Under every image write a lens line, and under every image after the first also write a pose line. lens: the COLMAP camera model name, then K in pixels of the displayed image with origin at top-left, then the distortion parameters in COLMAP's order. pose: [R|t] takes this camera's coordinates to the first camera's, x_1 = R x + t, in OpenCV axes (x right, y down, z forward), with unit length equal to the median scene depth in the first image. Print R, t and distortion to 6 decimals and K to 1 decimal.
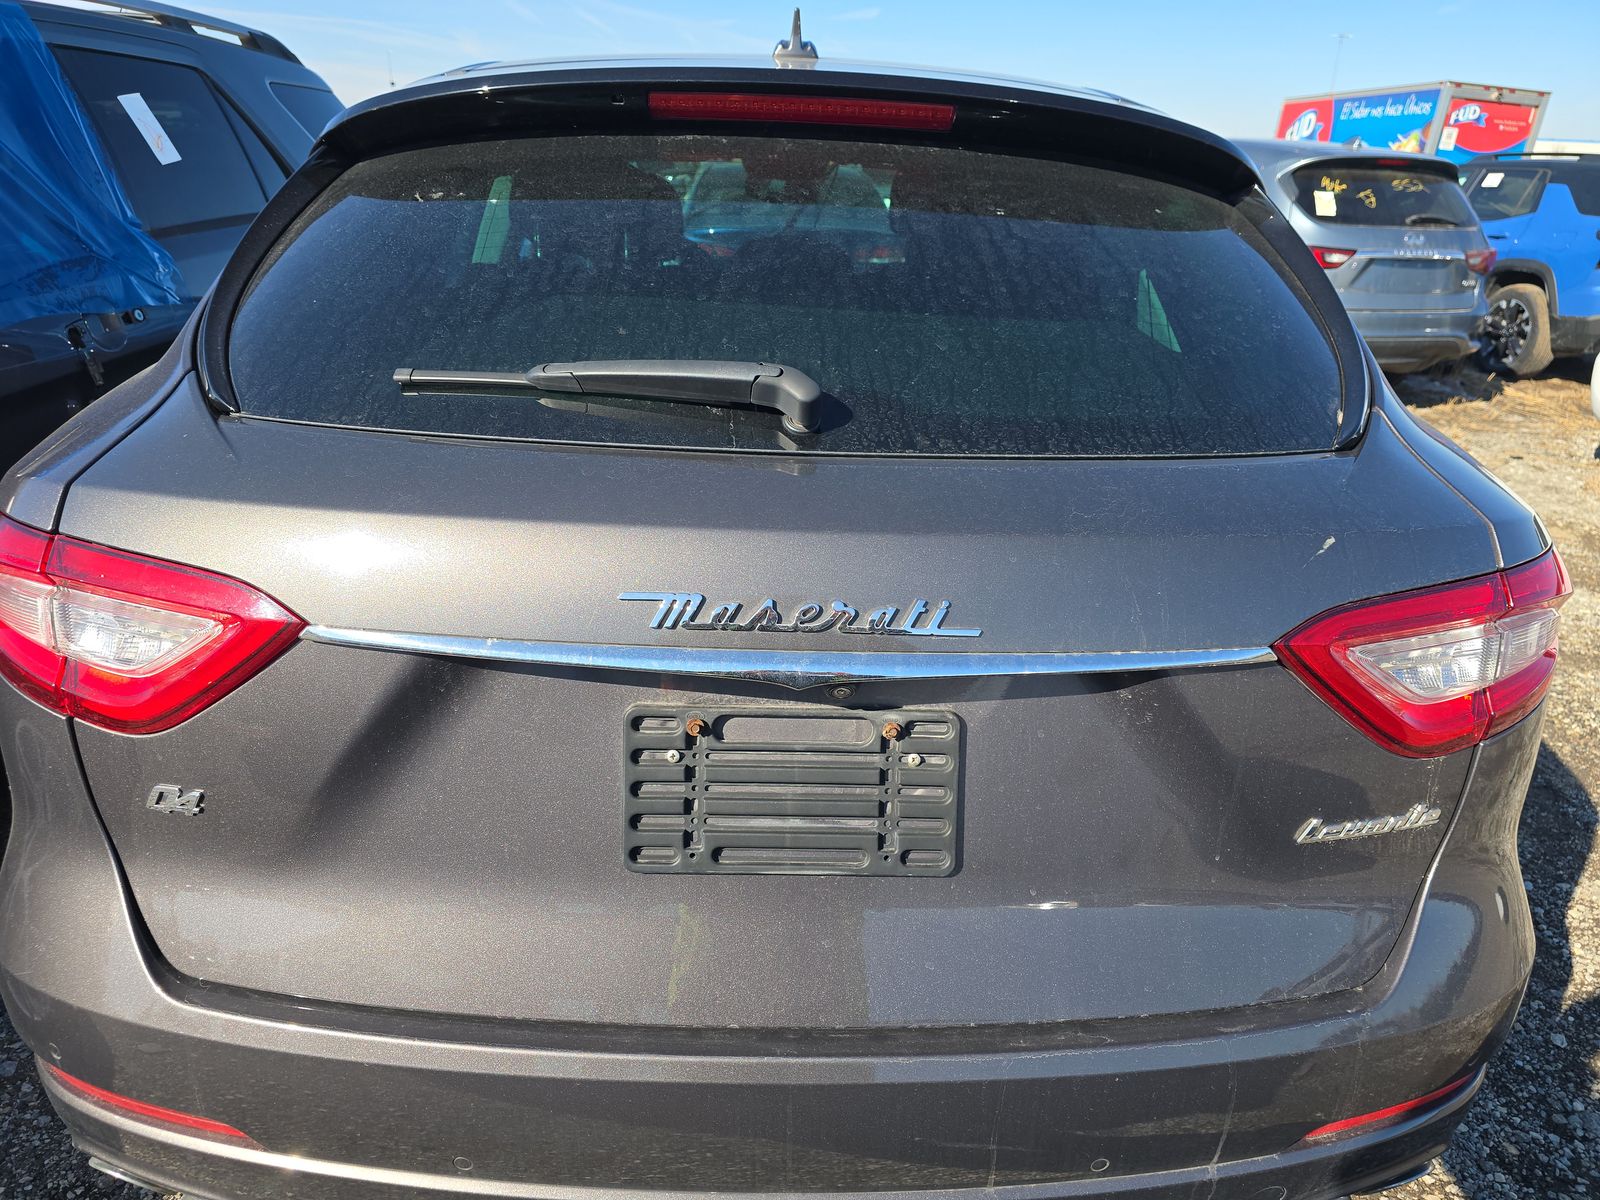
lens RADIAL K [[1081.7, 0, 801.5], [0, 1081.7, 599.0], [0, 0, 1]] dist [0.019313, -0.021775]
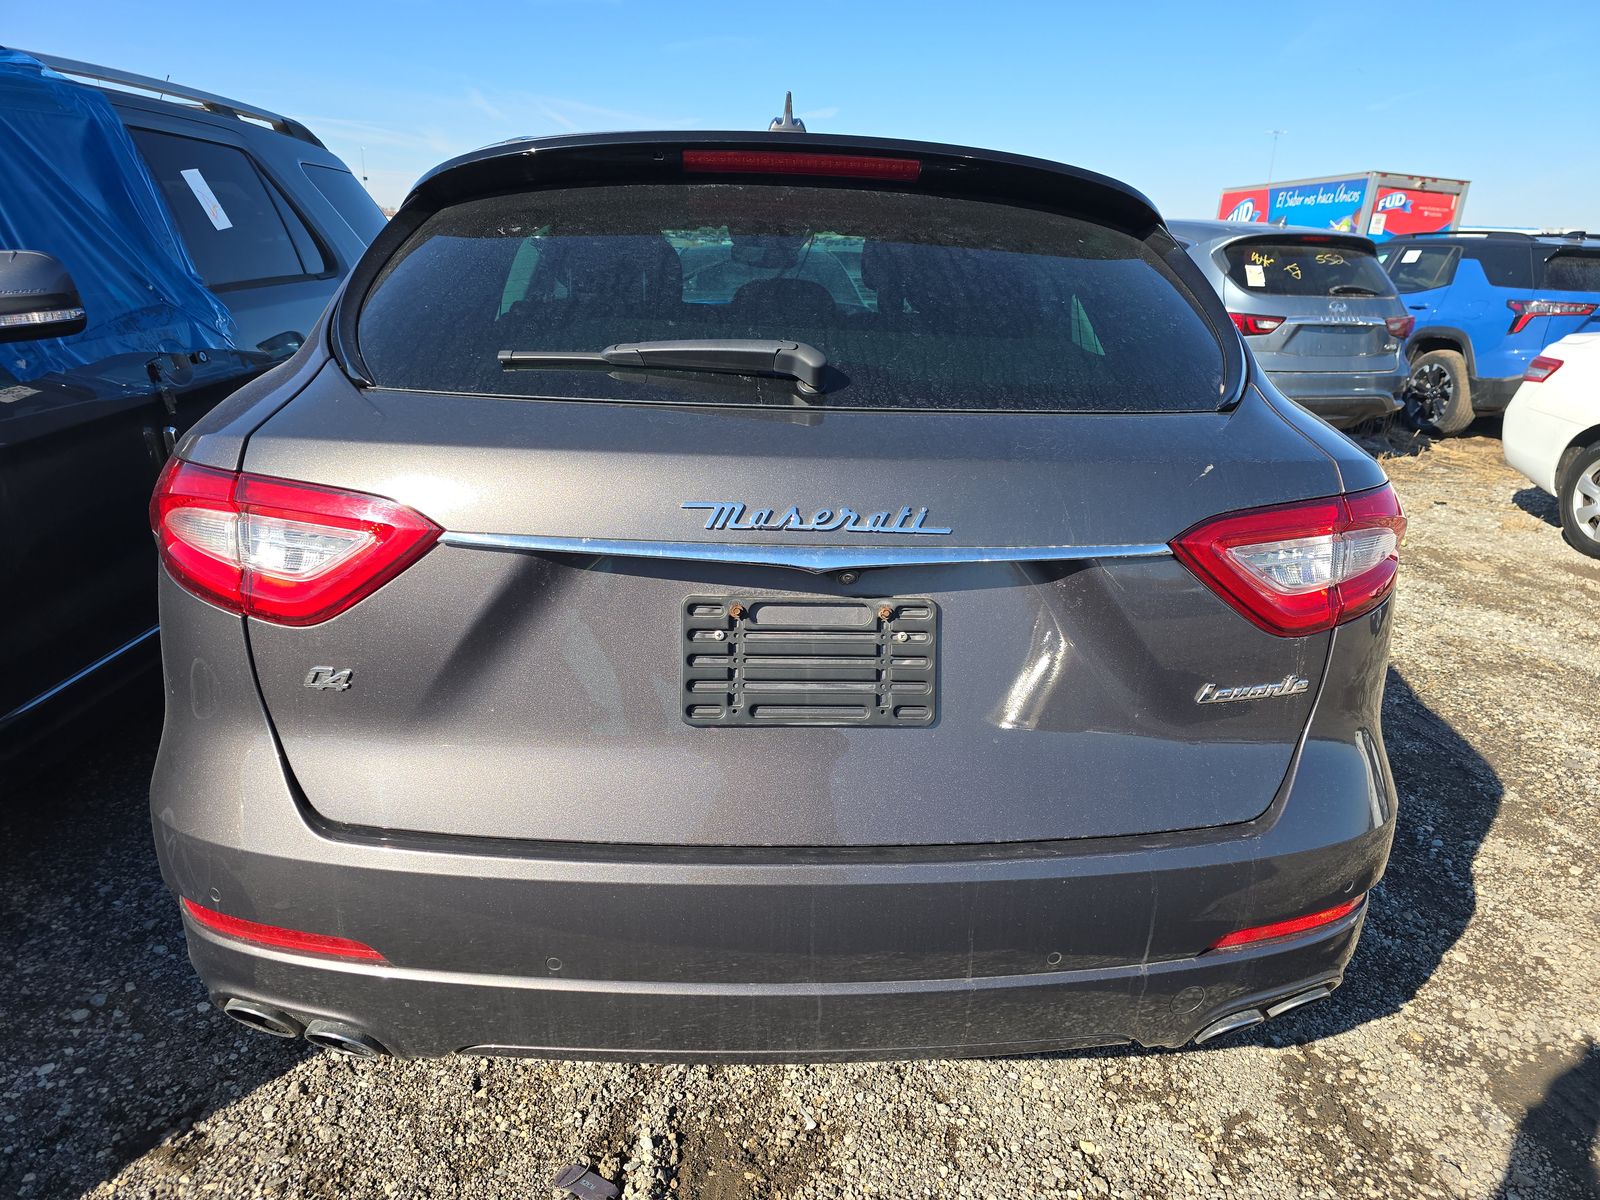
lens RADIAL K [[1081.7, 0, 800.6], [0, 1081.7, 597.5], [0, 0, 1]] dist [0.019313, -0.021775]
pose [[0.999507, -0.013051, 0.028551, -0.049024], [0.015132, 0.997151, -0.073900, 0.171416], [-0.027505, 0.074295, 0.996857, -0.265157]]
